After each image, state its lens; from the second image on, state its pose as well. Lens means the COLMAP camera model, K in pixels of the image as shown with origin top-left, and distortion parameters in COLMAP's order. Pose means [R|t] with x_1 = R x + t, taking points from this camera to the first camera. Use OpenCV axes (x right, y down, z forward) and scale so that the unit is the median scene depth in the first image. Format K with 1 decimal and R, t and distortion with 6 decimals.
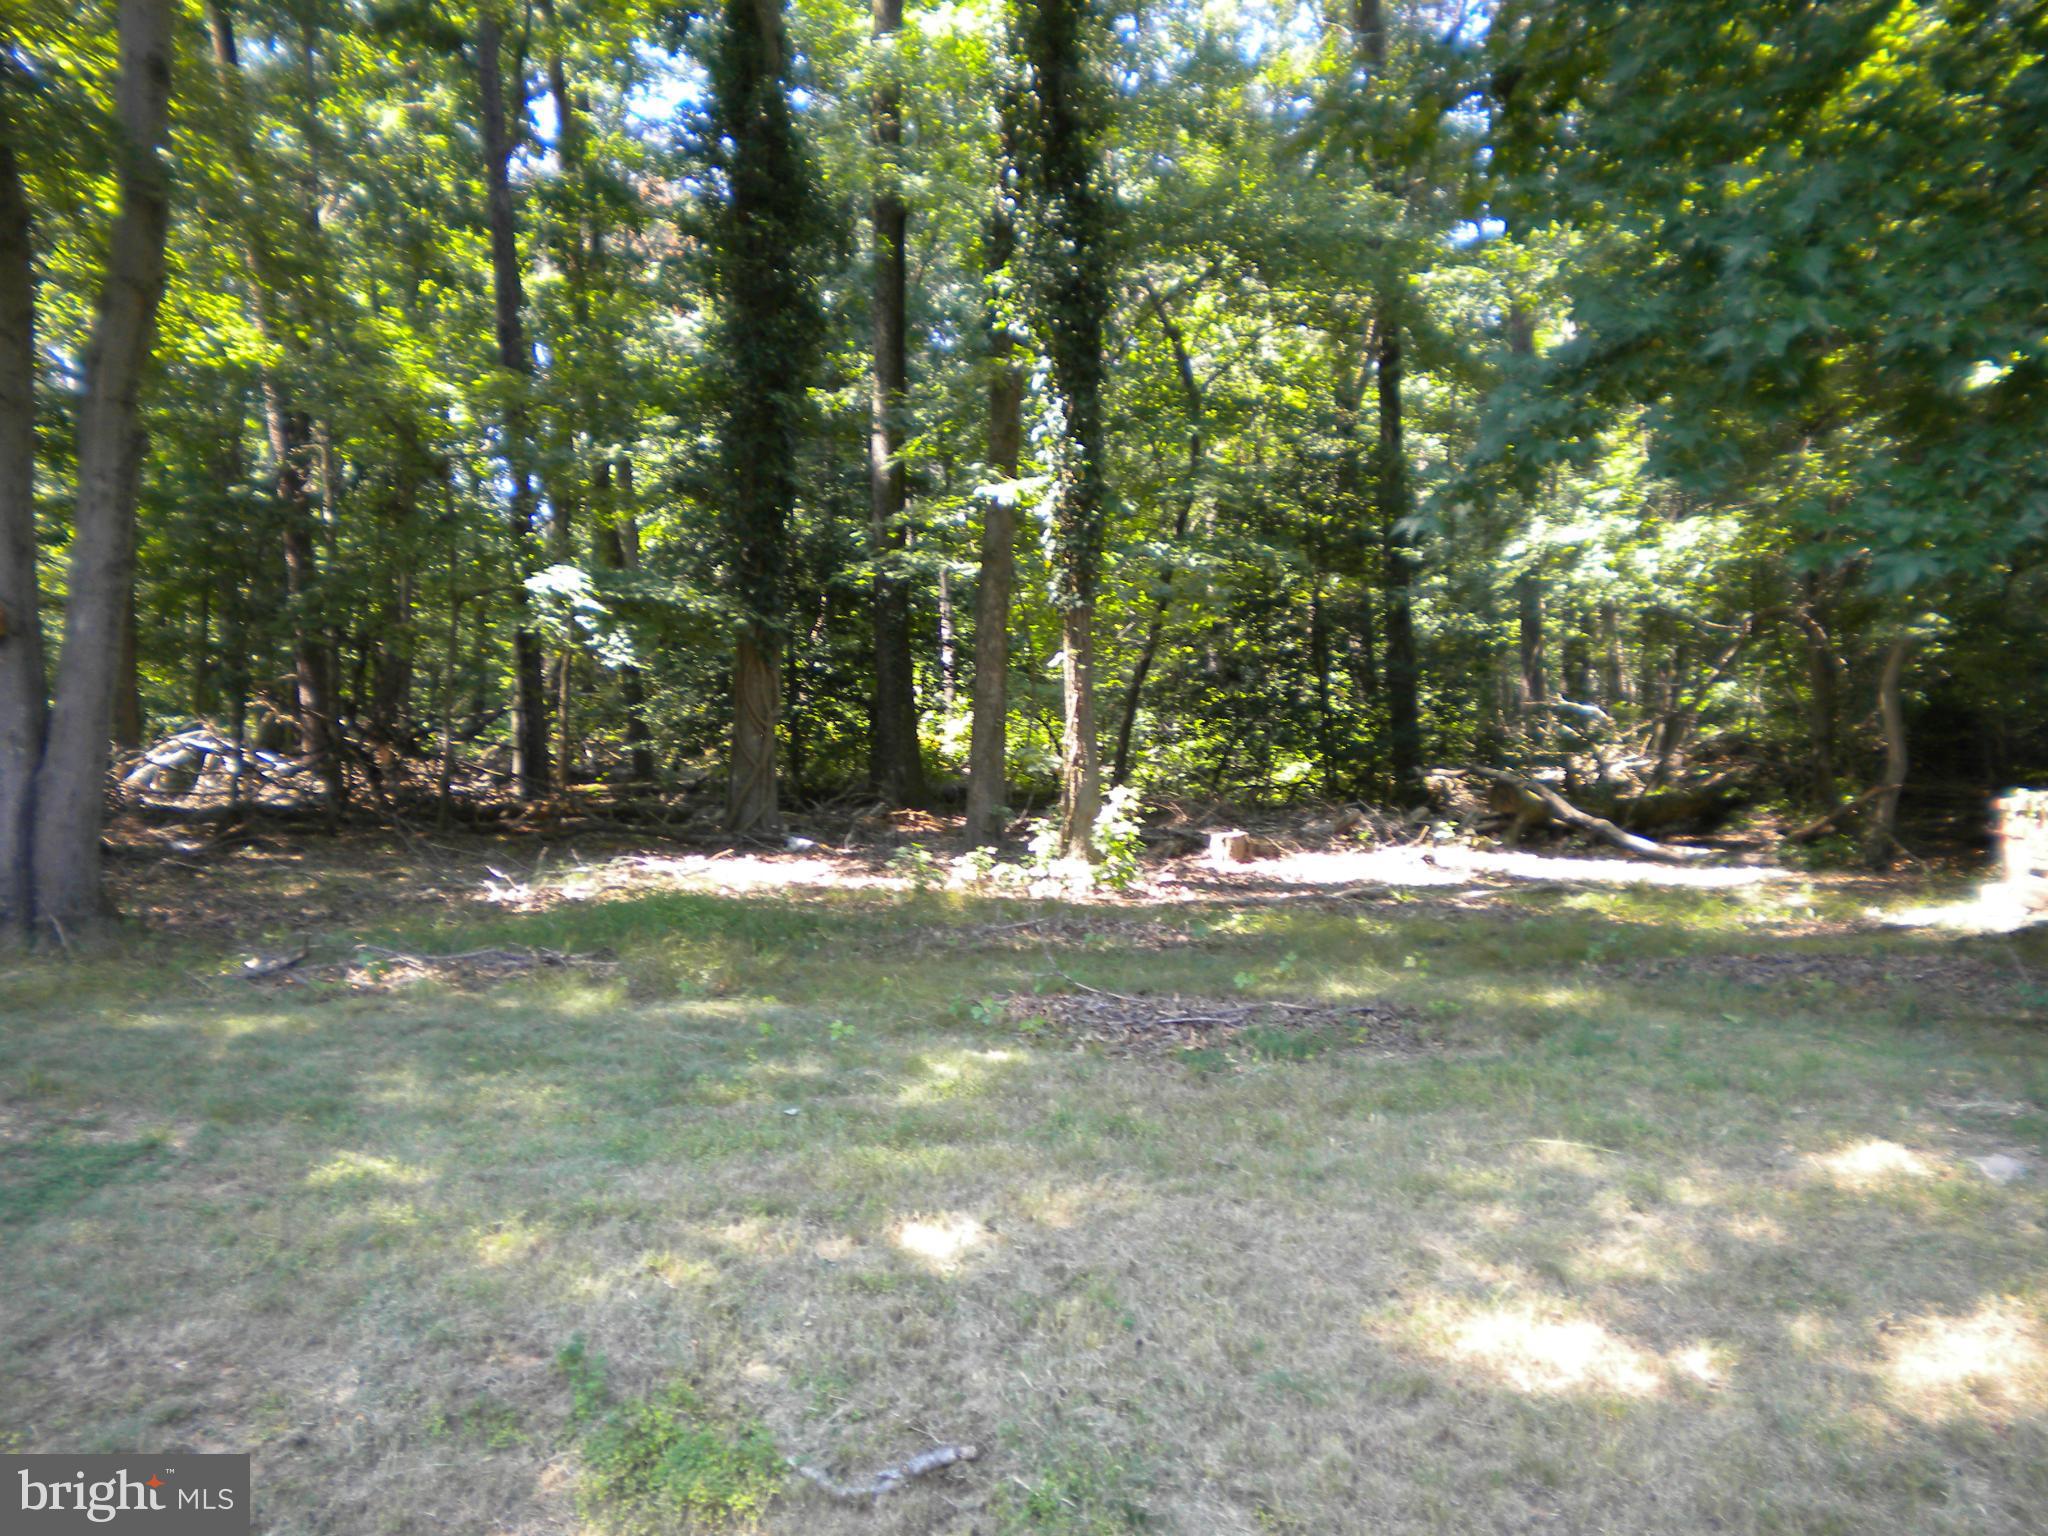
lens RADIAL K [[2125.5, 0, 1026.4], [0, 2125.5, 769.2], [0, 0, 1]] dist [0.012953, 0.000000]
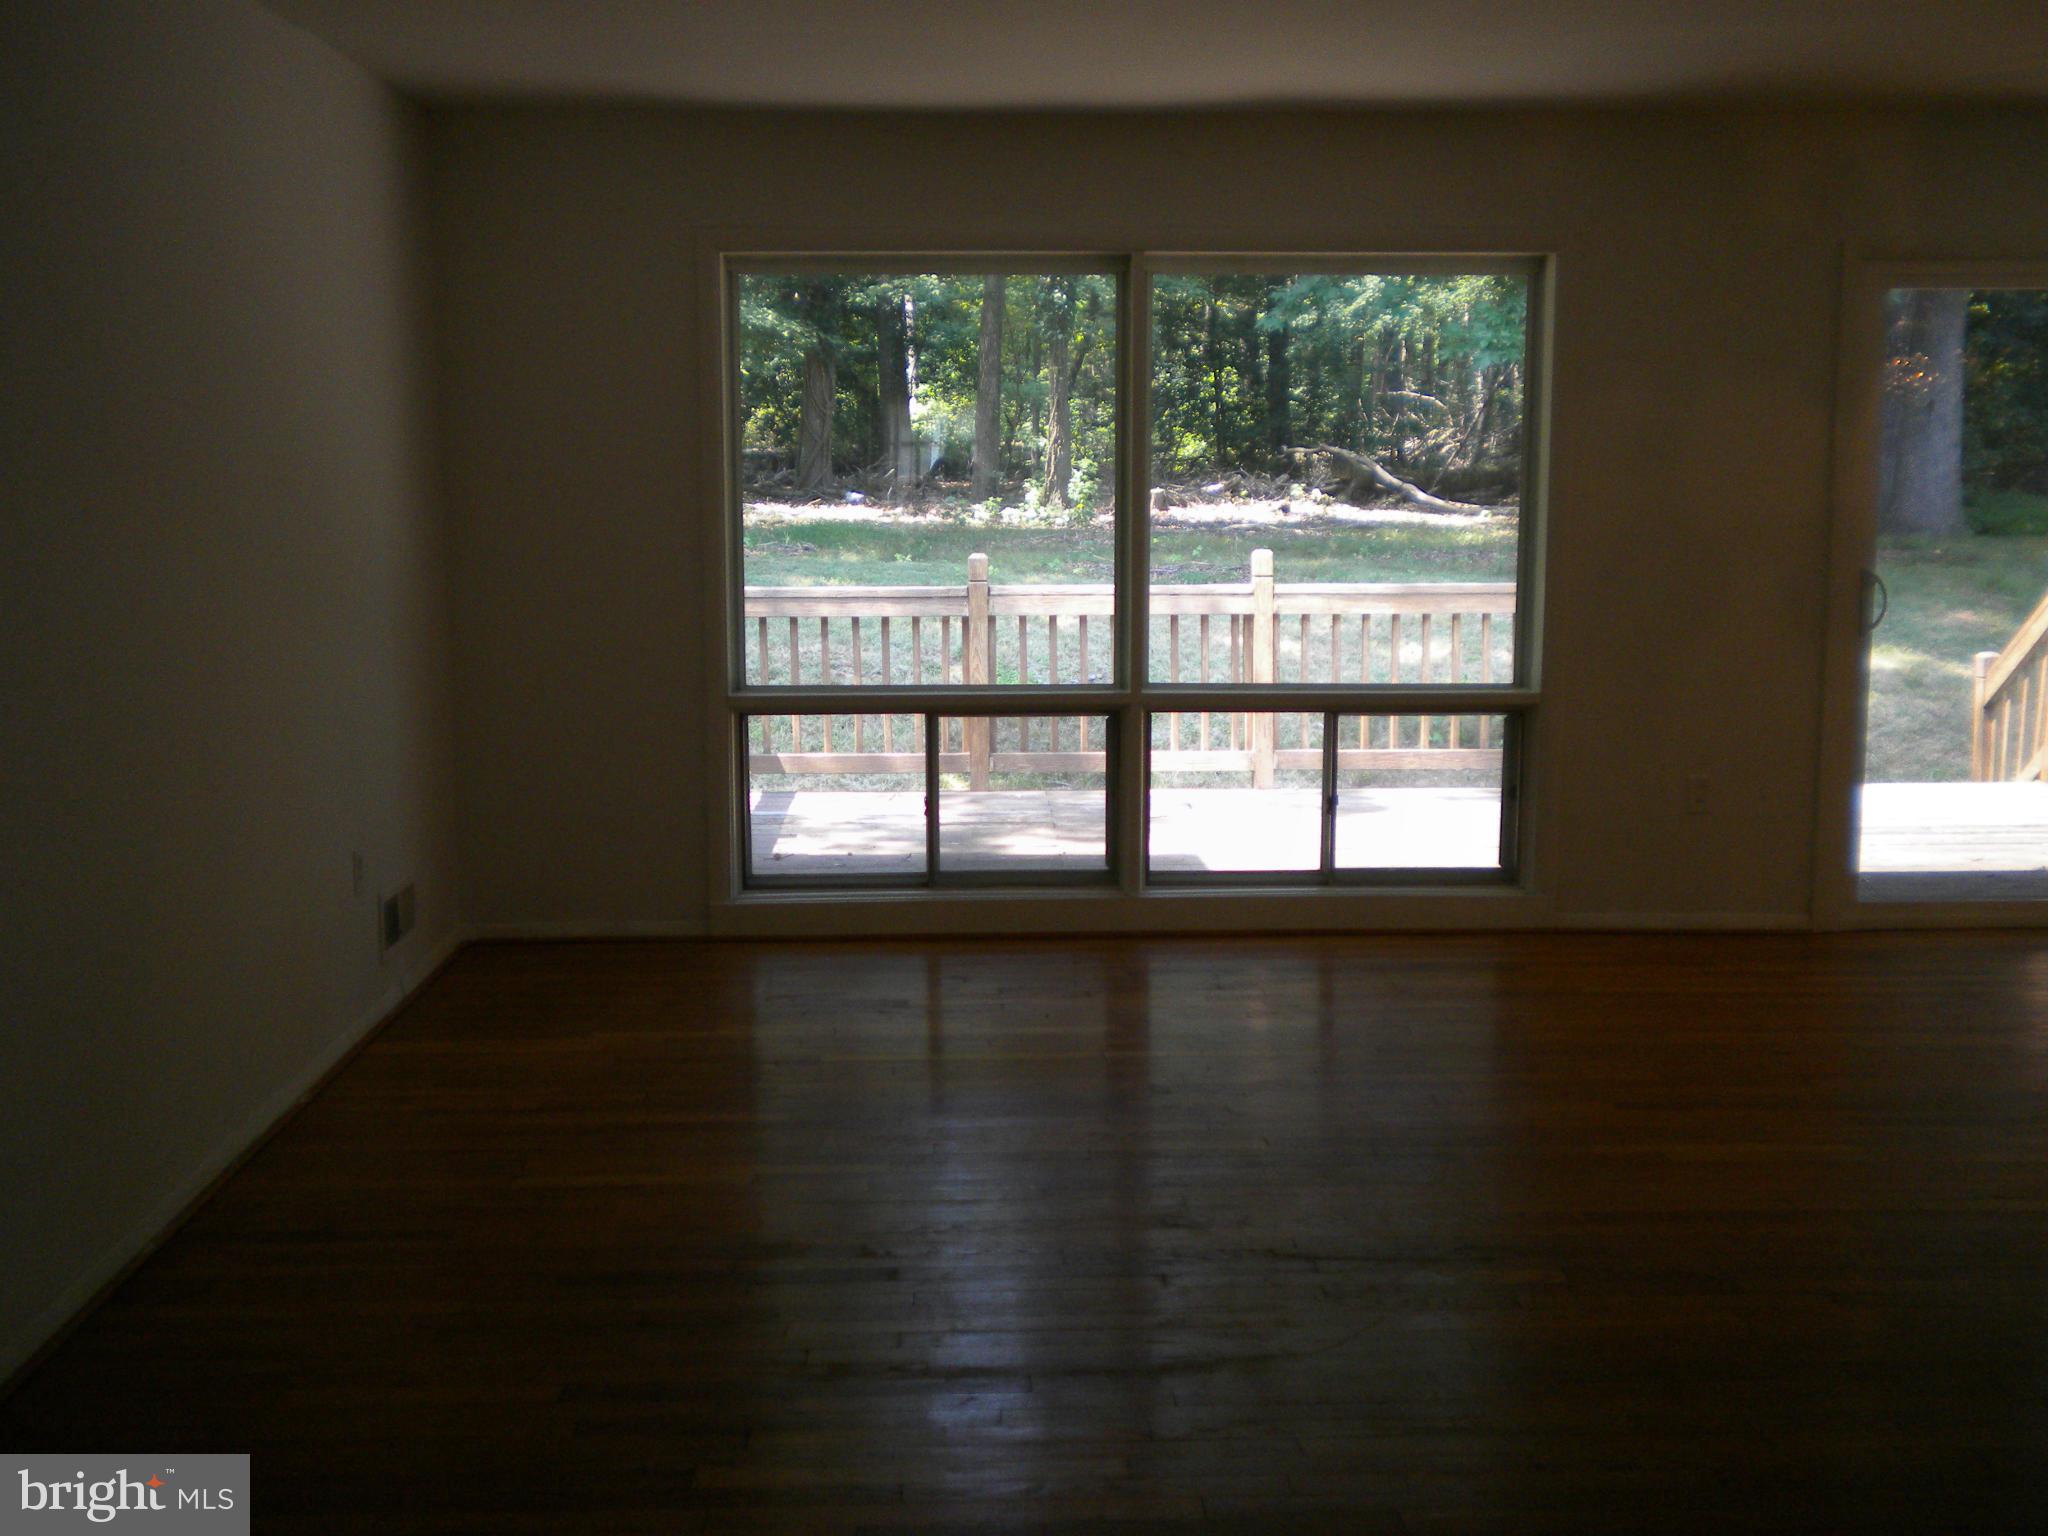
lens RADIAL K [[2125.5, 0, 1022.5], [0, 2125.5, 763.2], [0, 0, 1]] dist [0.012953, 0.000000]
pose [[0.998815, 0.000567, 0.048658, -0.059599], [-0.007813, 0.988827, 0.148863, -0.001678], [-0.048030, -0.149067, 0.987660, -0.434334]]
